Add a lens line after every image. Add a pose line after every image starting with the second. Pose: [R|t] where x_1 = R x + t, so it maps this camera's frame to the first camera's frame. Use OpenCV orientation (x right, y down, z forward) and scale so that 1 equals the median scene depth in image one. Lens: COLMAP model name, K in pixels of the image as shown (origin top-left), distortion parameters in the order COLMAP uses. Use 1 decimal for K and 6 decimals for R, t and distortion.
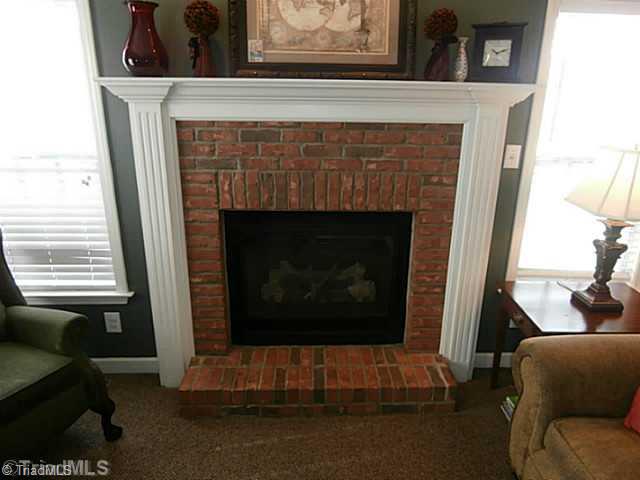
lens RADIAL K [[452.4, 0, 325.4], [0, 452.4, 236.6], [0, 0, 1]] dist [-0.004722, 0.001820]
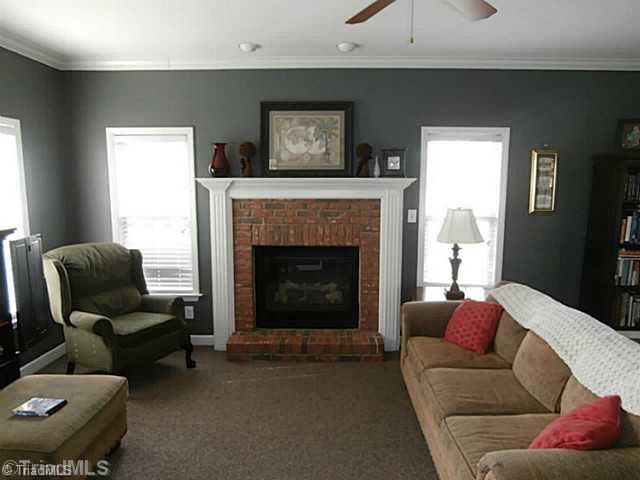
lens RADIAL K [[452.4, 0, 317.3], [0, 452.4, 241.1], [0, 0, 1]] dist [-0.004722, 0.001820]
pose [[0.996706, -0.003656, -0.081018, 0.183336], [-0.010062, 0.985690, -0.168265, 0.235365], [0.080474, 0.168526, 0.982407, -0.810612]]
